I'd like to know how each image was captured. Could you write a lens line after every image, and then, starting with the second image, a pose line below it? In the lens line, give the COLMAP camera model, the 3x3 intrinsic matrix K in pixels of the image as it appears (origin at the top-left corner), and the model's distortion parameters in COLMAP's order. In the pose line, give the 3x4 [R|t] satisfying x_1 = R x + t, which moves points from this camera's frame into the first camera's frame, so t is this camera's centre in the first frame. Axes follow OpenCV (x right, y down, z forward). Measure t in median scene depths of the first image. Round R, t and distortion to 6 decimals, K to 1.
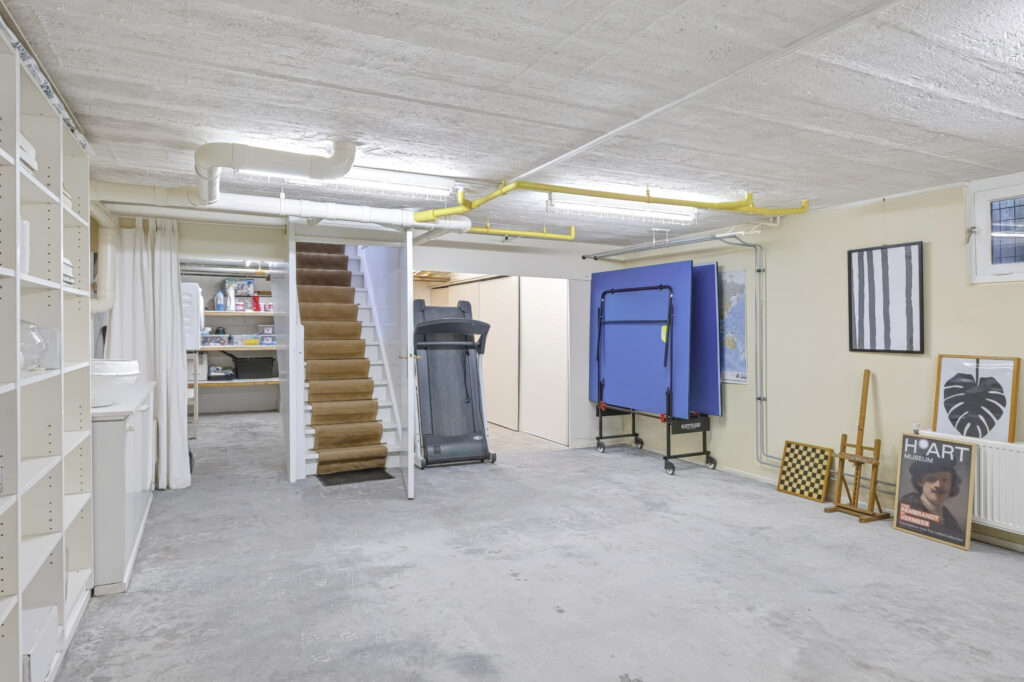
lens RADIAL K [[614.2, 0, 509.5], [0, 614.2, 327.6], [0, 0, 1]] dist [0.002313, 0.000594]
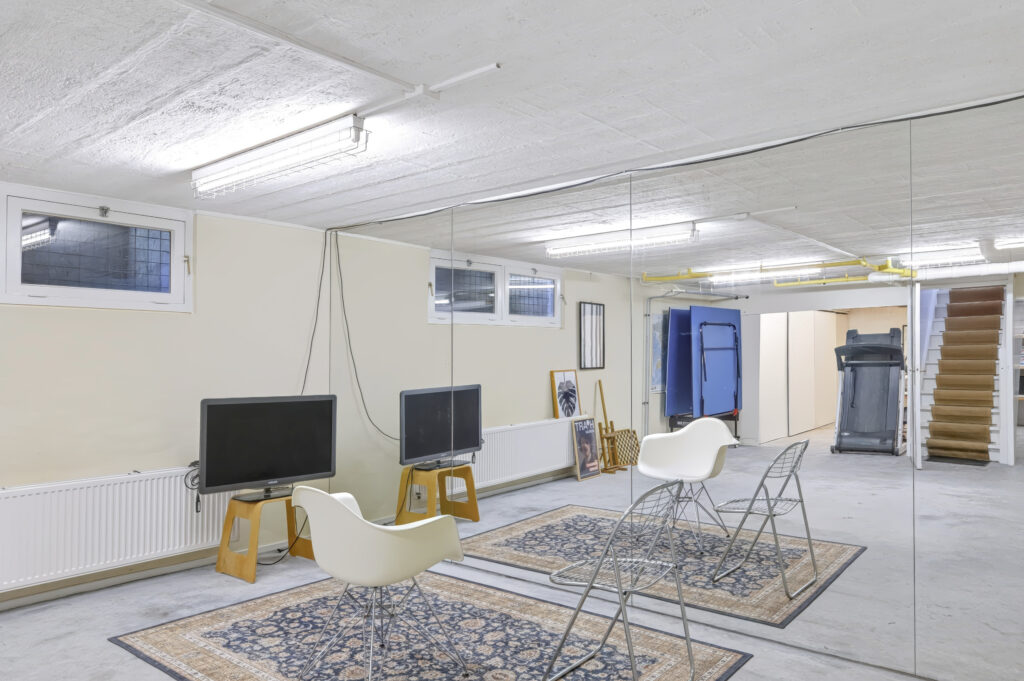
lens RADIAL K [[700.3, 0, 512.0], [0, 700.3, 340.5], [0, 0, 1]] dist [-0.002207, -0.000604]
pose [[-0.411109, 0.023472, 0.911284, -1.029665], [0.012825, 0.999718, -0.019964, -0.000494], [-0.911496, 0.003480, -0.411294, 2.039866]]
